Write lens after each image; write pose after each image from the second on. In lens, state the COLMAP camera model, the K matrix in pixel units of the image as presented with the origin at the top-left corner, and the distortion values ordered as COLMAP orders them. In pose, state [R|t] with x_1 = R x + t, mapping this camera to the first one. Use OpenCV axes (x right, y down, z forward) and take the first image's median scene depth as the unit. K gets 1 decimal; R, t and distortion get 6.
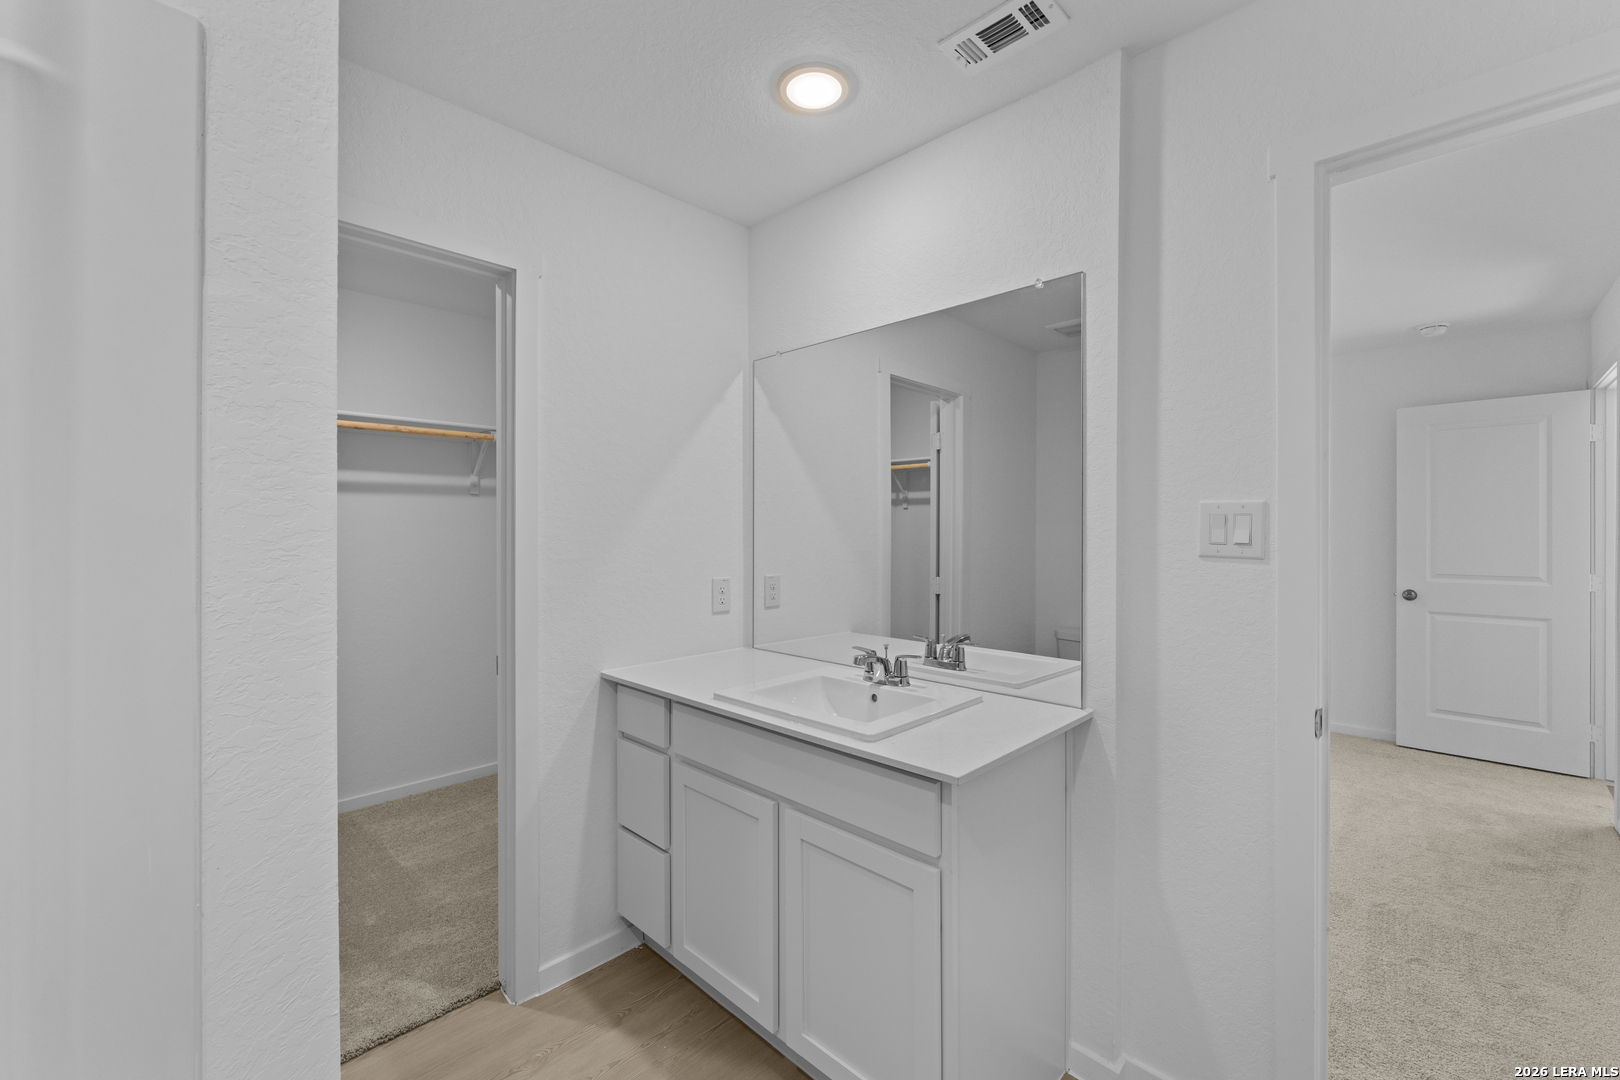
lens RADIAL K [[671.1, 0, 804.7], [0, 671.1, 536.1], [0, 0, 1]] dist [-0.003418, -0.000608]
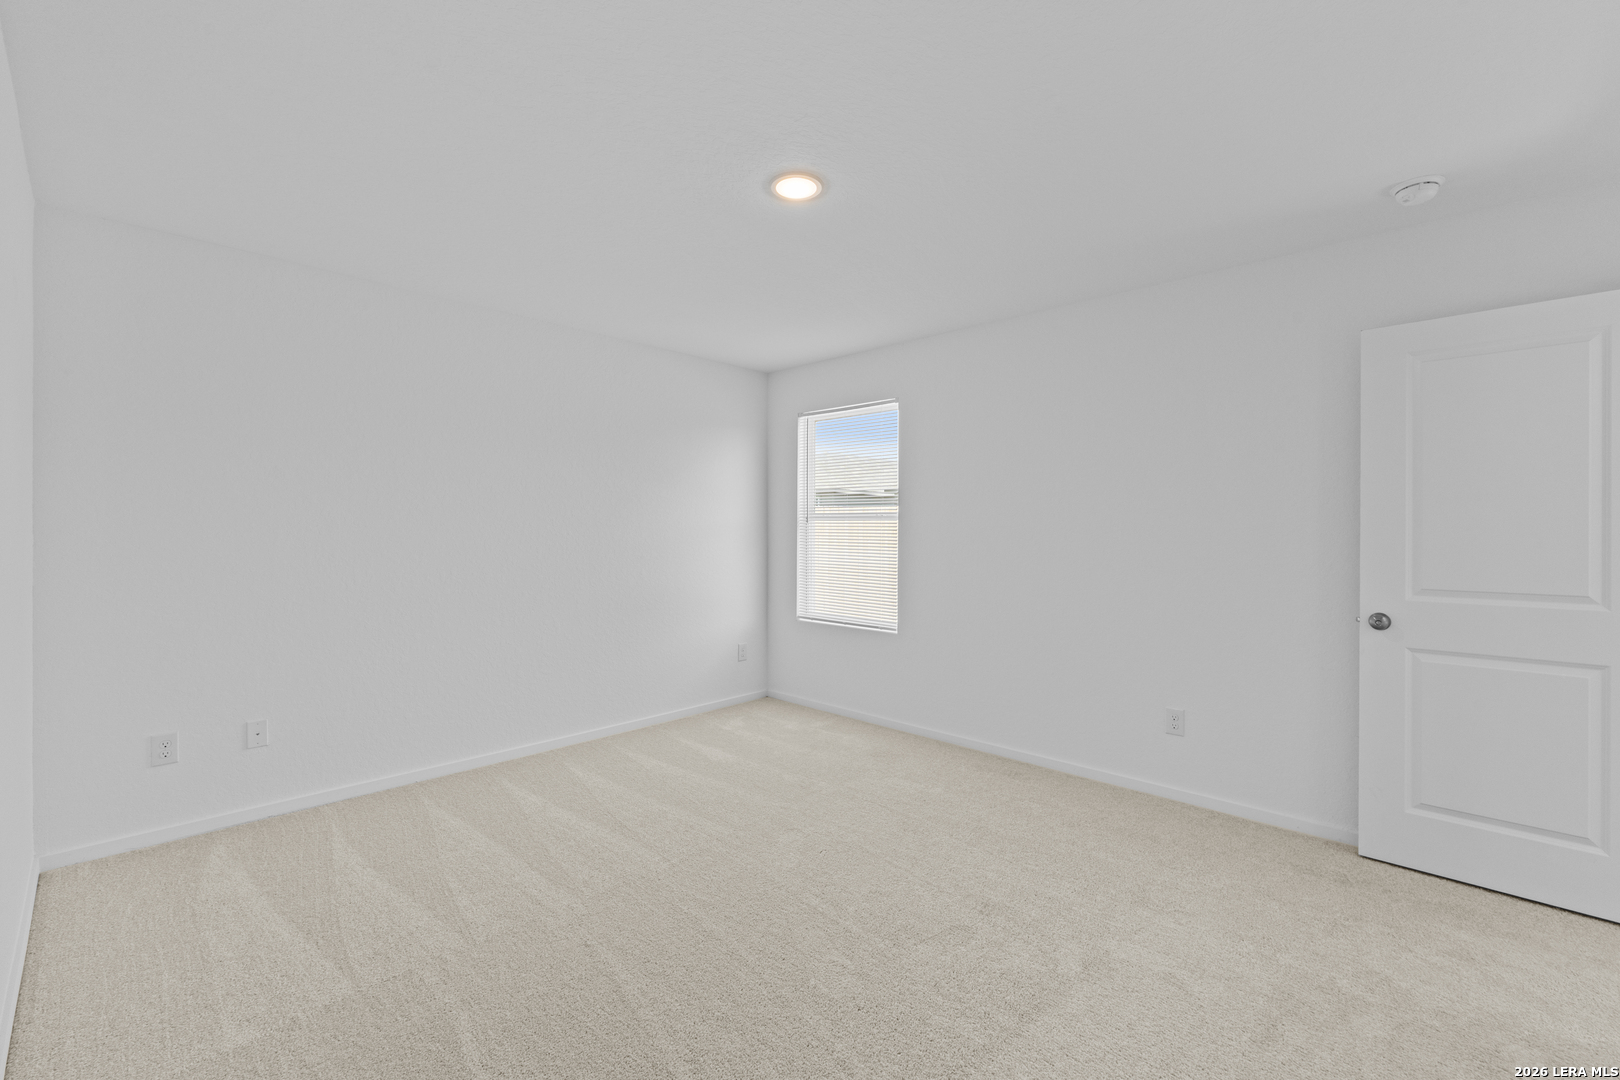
lens RADIAL K [[671.1, 0, 807.4], [0, 671.1, 539.5], [0, 0, 1]] dist [-0.003418, -0.000608]
pose [[0.999949, 0.002658, 0.009779, 0.385885], [-0.002669, 0.999996, 0.001086, 0.011293], [-0.009776, -0.001112, 0.999952, 0.402157]]
